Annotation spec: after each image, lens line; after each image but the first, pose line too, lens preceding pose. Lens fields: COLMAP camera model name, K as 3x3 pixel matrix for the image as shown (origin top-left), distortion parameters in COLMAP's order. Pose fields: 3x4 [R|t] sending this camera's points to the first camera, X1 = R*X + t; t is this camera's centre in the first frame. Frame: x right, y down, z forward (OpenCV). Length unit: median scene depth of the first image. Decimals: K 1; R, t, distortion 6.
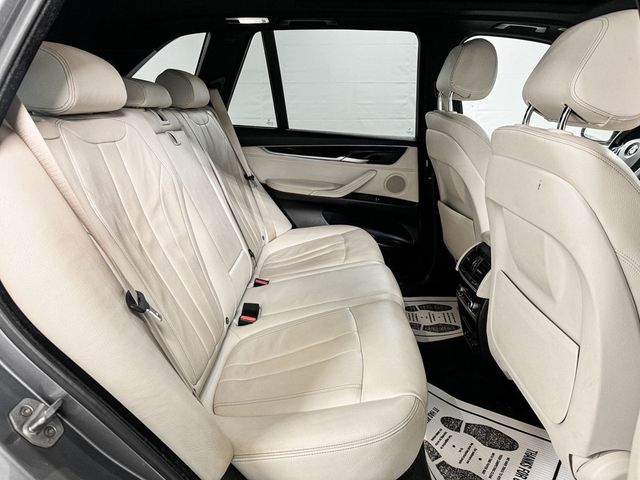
lens RADIAL K [[444.0, 0, 321.3], [0, 444.0, 240.4], [0, 0, 1]] dist [-0.004843, 0.003473]
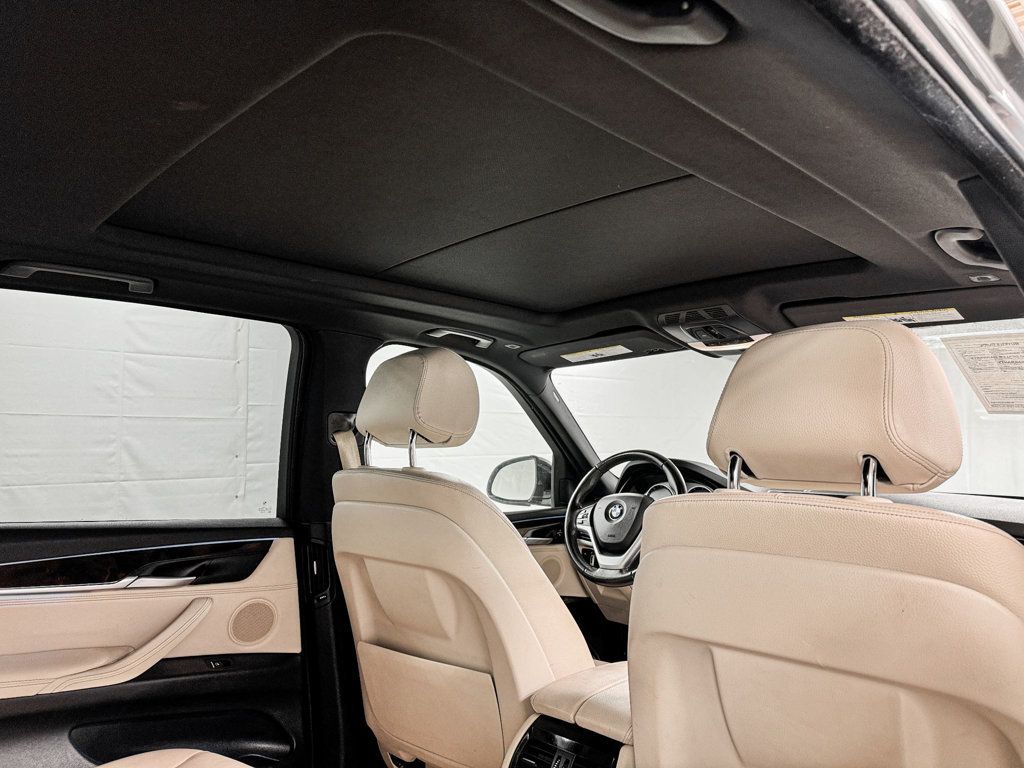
lens RADIAL K [[710.4, 0, 511.5], [0, 710.4, 380.0], [0, 0, 1]] dist [-0.004843, 0.003473]
pose [[0.714789, 0.057001, 0.697013, -0.172636], [0.217816, 0.928952, -0.299340, -0.081926], [-0.664554, 0.365786, 0.651589, 0.250116]]
